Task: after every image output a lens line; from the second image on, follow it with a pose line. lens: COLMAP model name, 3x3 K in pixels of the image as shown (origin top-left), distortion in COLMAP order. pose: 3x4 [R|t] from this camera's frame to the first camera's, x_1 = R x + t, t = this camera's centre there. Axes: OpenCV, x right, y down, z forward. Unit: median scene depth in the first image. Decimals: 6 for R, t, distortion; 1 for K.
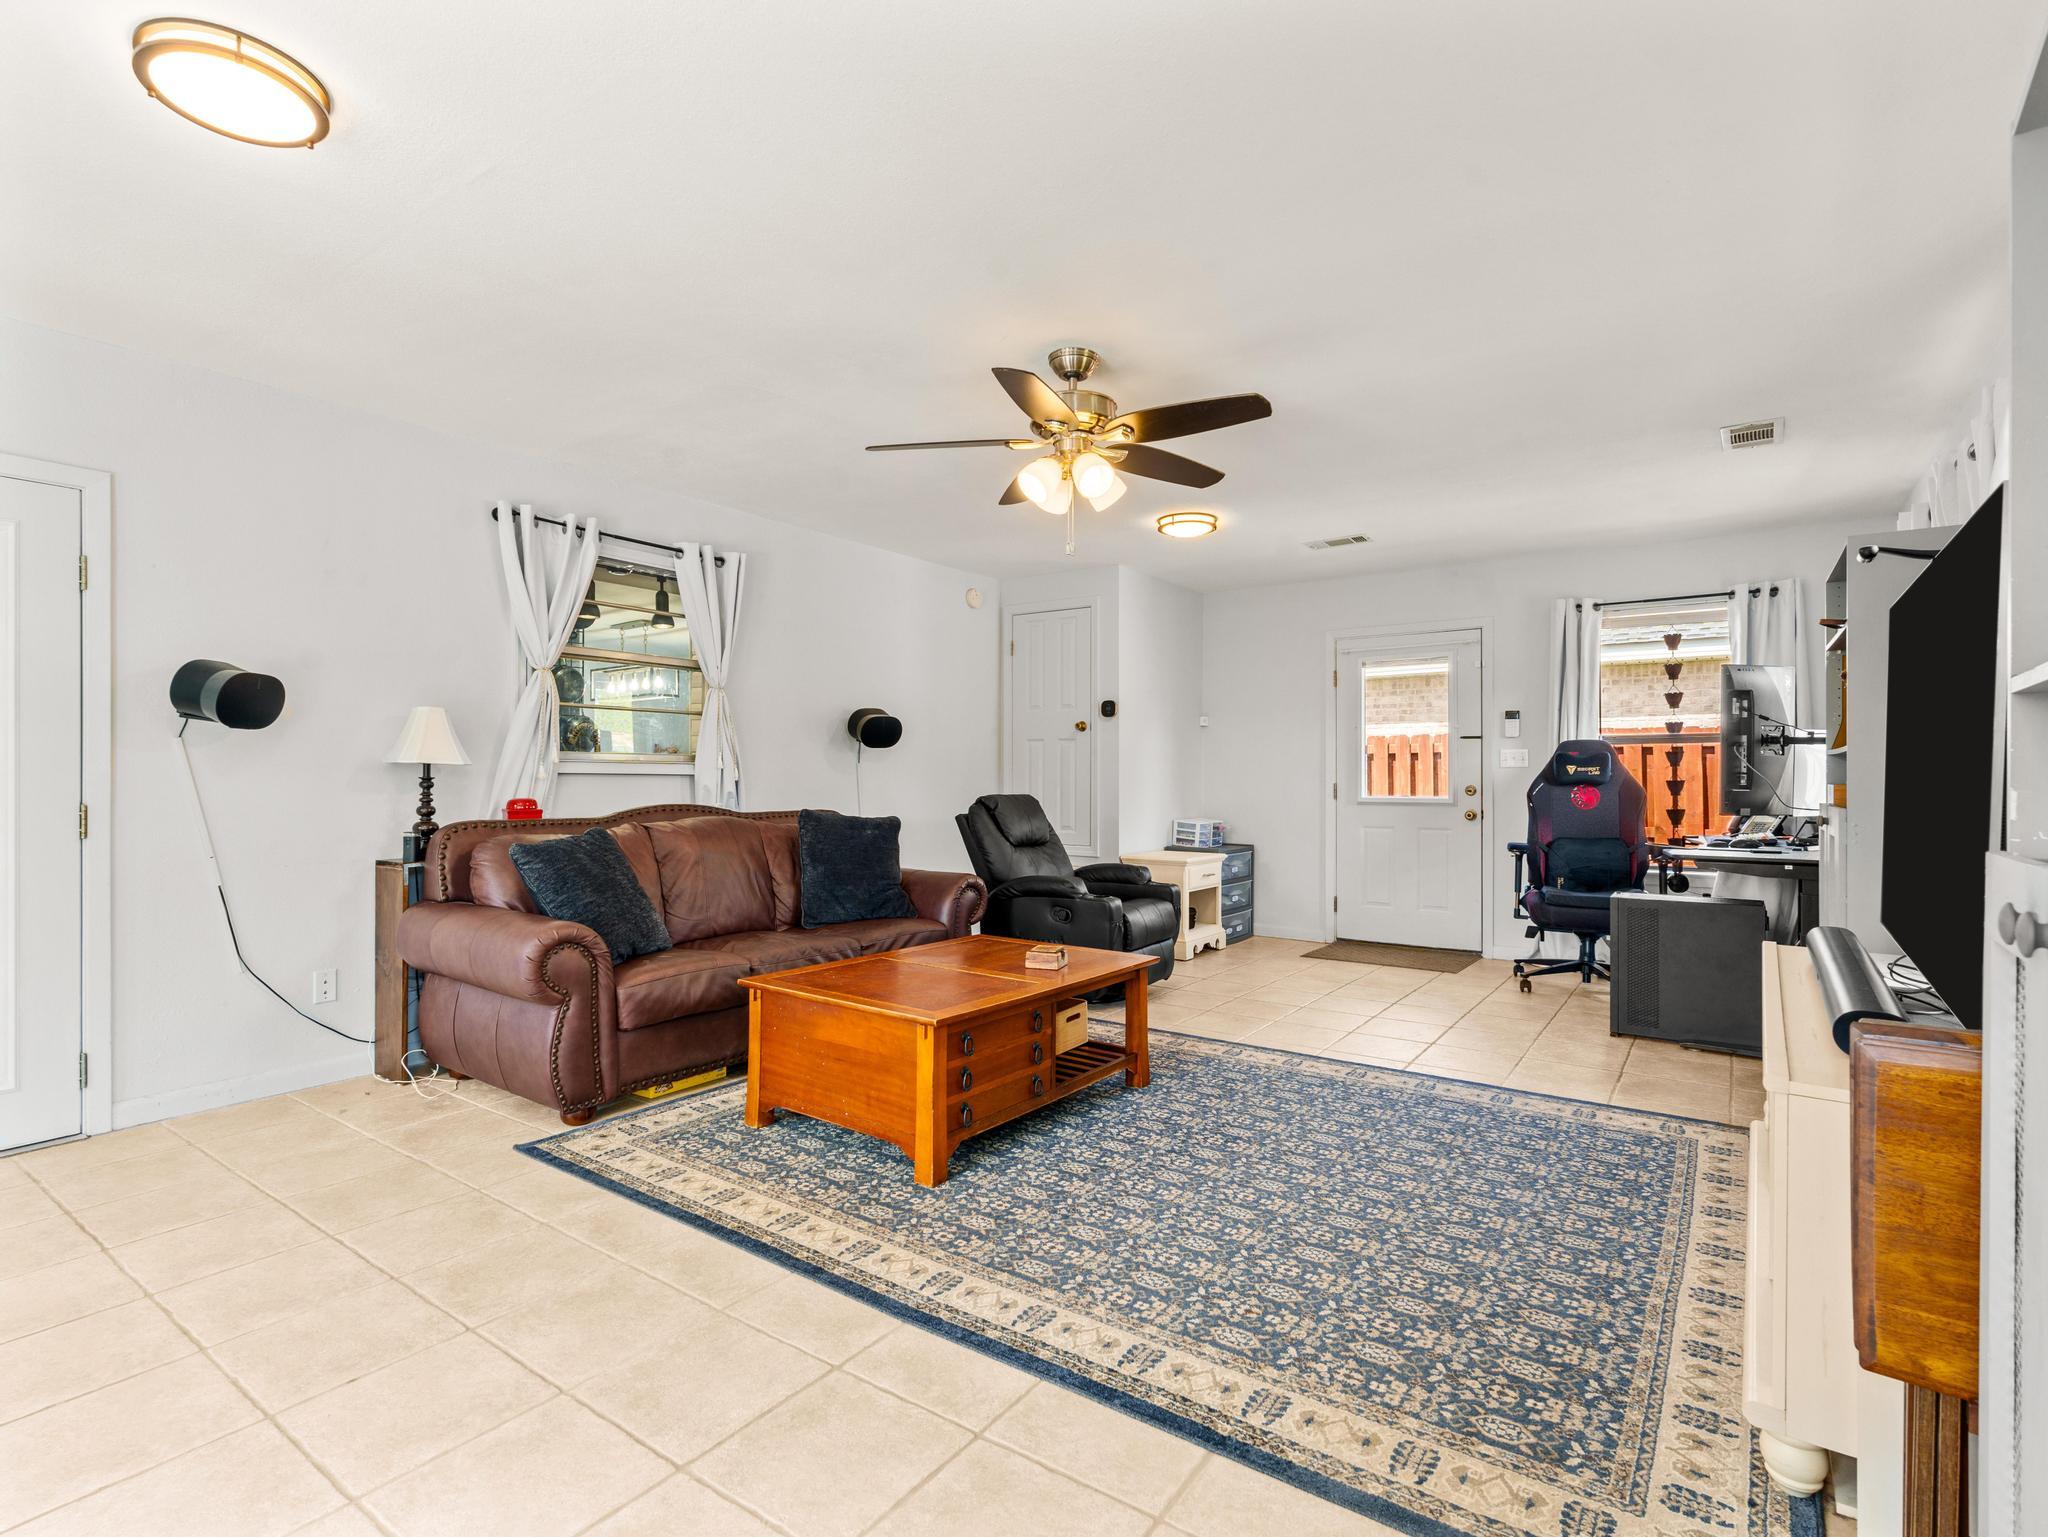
lens RADIAL K [[1011.4, 0, 1026.5], [0, 1011.4, 776.4], [0, 0, 1]] dist [-0.007215, 0.000285]
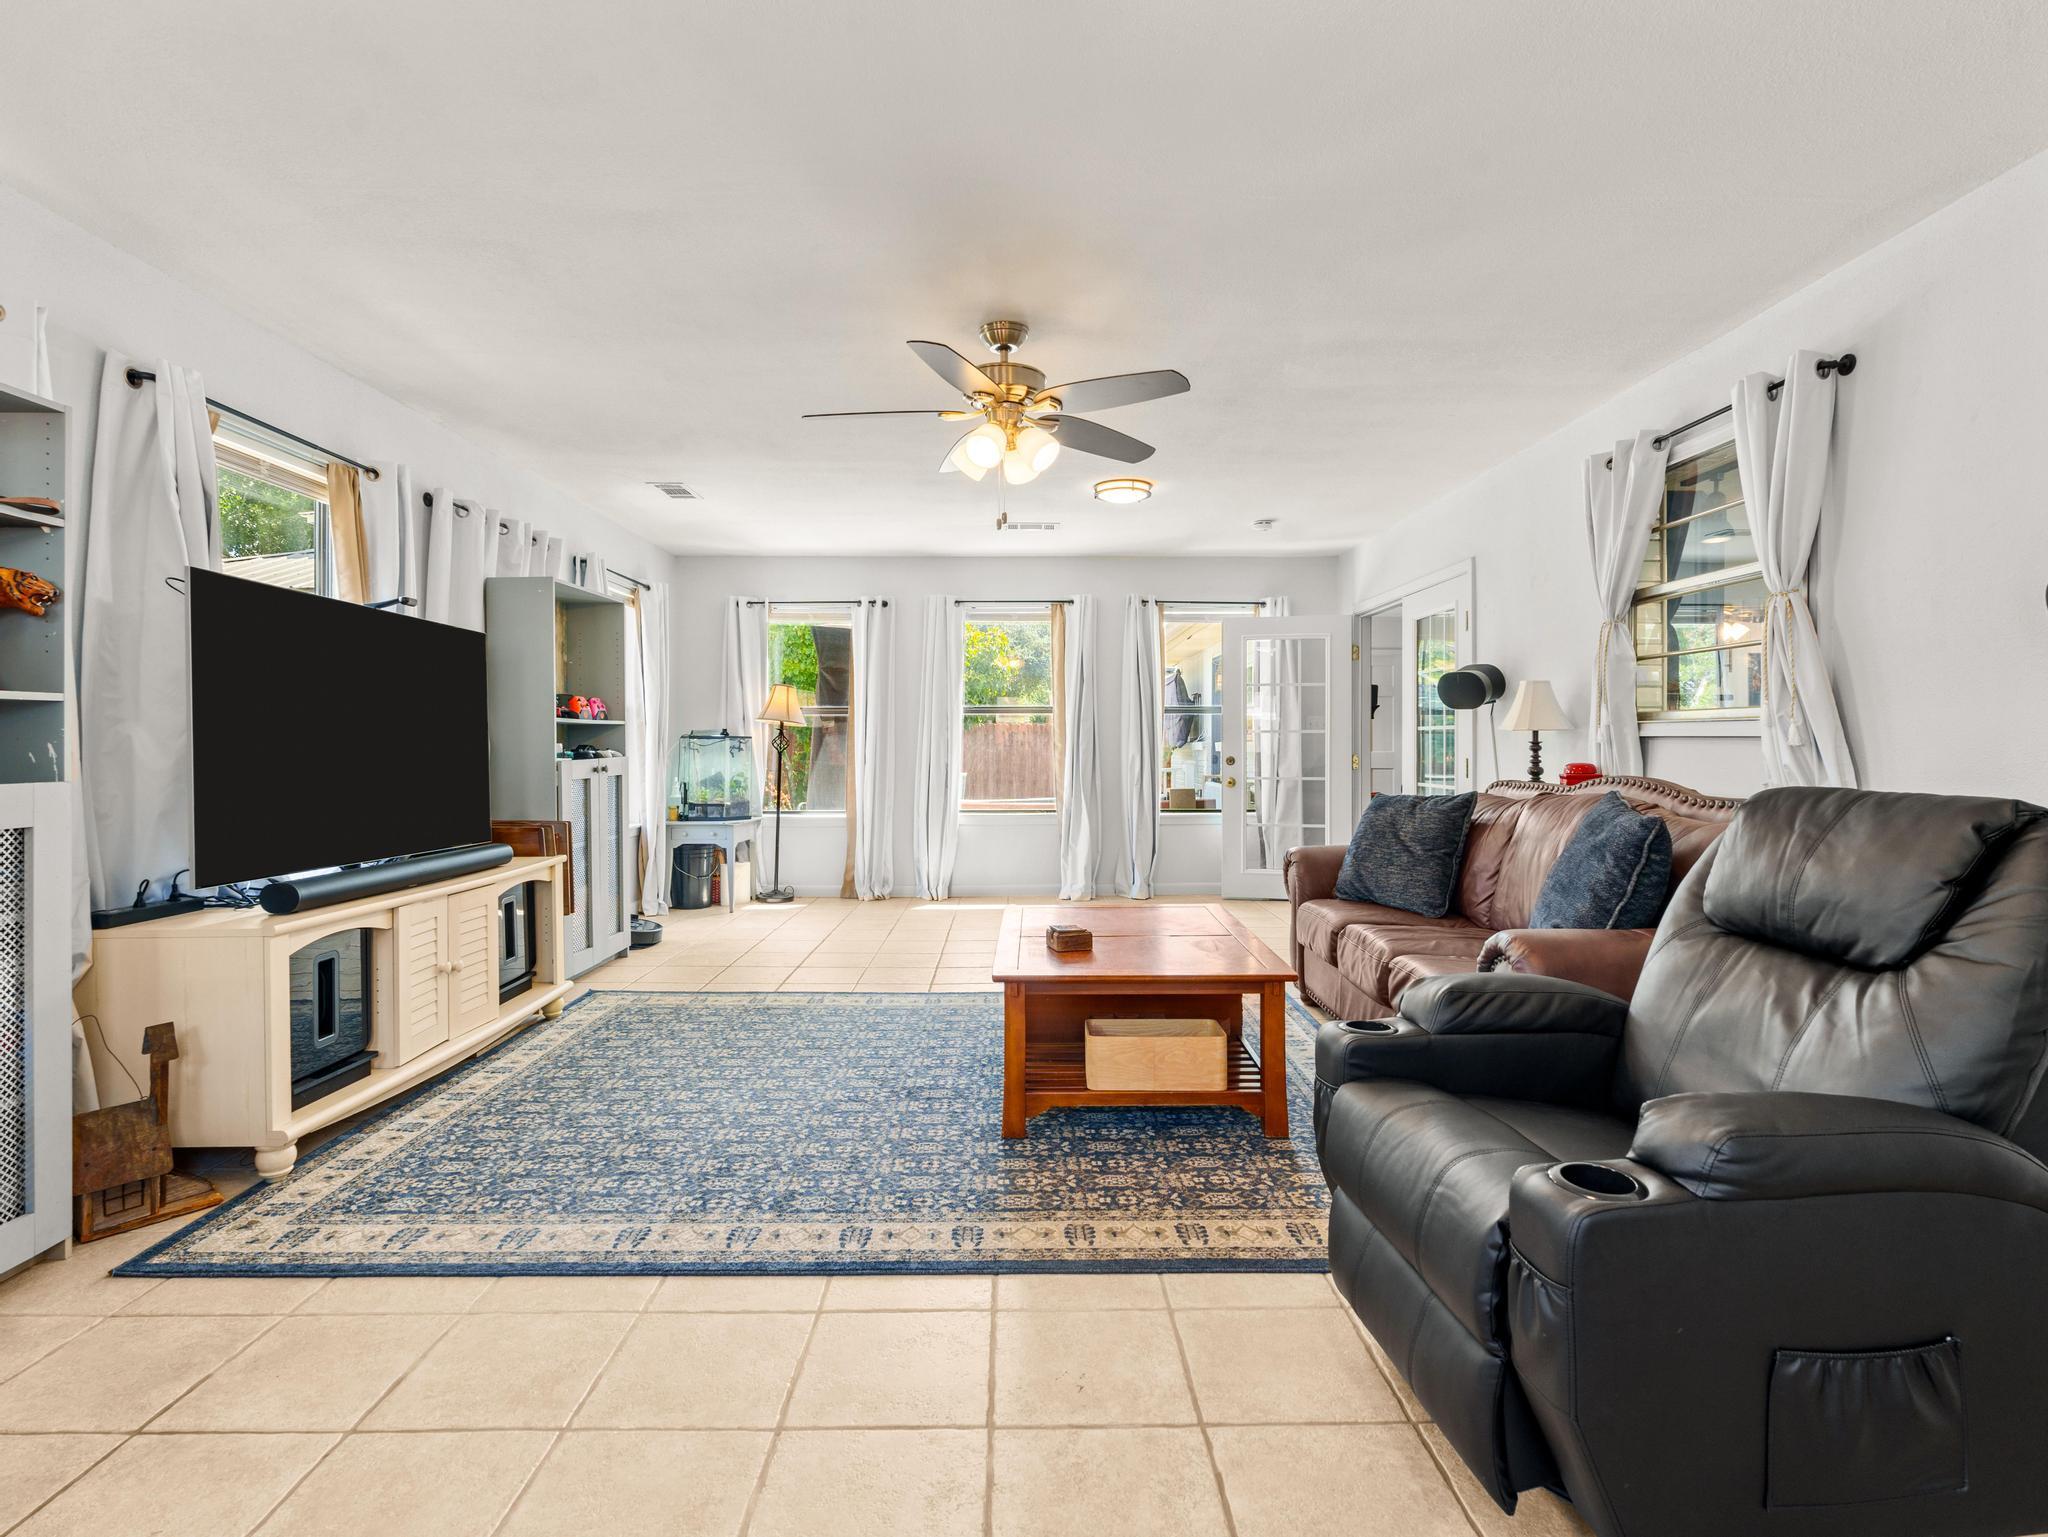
lens RADIAL K [[1011.4, 0, 1027.9], [0, 1011.4, 764.8], [0, 0, 1]] dist [-0.007215, 0.000285]
pose [[-0.806533, 0.011400, -0.591079, 0.653235], [0.001739, 0.999855, 0.016912, 0.008367], [0.591187, 0.012612, -0.806436, 1.904745]]
